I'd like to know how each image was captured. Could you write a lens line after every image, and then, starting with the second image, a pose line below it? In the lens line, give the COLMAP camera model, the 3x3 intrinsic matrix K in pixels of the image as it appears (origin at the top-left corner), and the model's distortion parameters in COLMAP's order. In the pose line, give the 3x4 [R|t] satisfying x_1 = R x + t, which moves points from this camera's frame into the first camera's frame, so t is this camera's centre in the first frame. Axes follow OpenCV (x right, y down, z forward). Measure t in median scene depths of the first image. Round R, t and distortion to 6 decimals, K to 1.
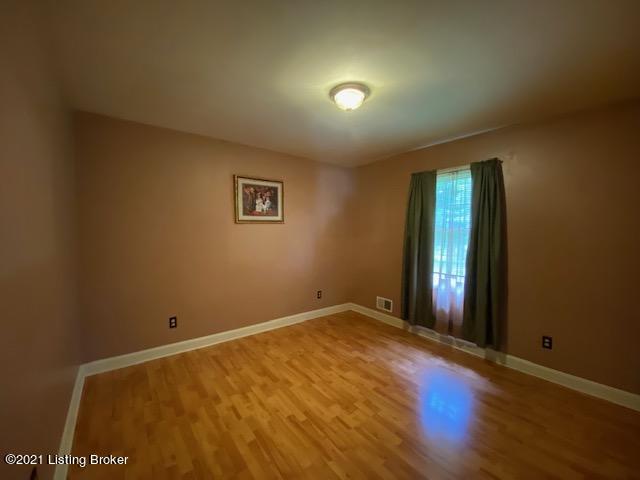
lens RADIAL K [[259.7, 0, 319.5], [0, 259.7, 240.4], [0, 0, 1]] dist [0.002909, -0.011078]
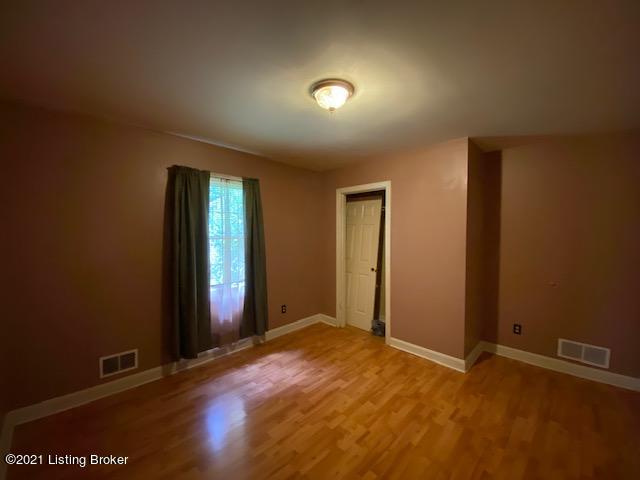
lens RADIAL K [[259.7, 0, 318.4], [0, 259.7, 240.1], [0, 0, 1]] dist [0.002909, -0.011078]
pose [[-0.129107, -0.044929, 0.990612, -0.568658], [0.046766, 0.997586, 0.051340, -0.072915], [-0.990527, 0.052955, -0.126694, 0.855832]]
